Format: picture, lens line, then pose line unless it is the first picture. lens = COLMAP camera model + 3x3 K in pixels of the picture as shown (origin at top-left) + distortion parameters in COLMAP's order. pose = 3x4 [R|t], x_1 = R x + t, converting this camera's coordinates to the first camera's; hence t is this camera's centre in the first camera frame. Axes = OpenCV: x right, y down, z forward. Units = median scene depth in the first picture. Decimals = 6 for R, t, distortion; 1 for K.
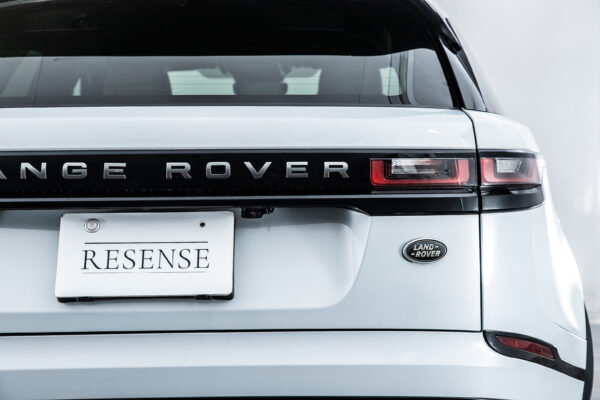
lens RADIAL K [[1159.9, 0, 304.2], [0, 1159.9, 193.4], [0, 0, 1]] dist [0.314365, 0.000000]
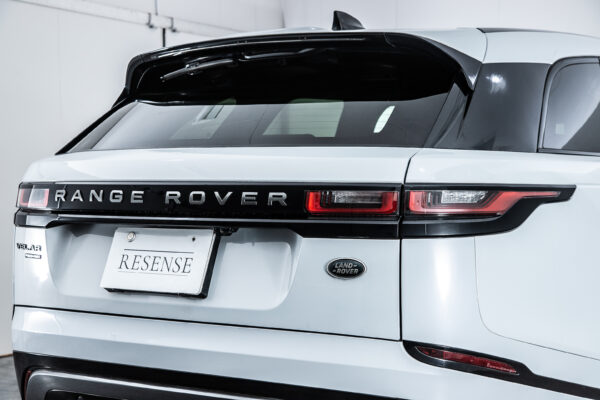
lens RADIAL K [[1176.7, 0, 297.4], [0, 1176.7, 202.9], [0, 0, 1]] dist [-0.029656, 0.000000]
pose [[0.843944, 0.020422, -0.536042, 0.707873], [-0.028776, 0.999560, -0.007224, -0.007675], [0.535658, 0.021522, 0.844161, -0.042380]]
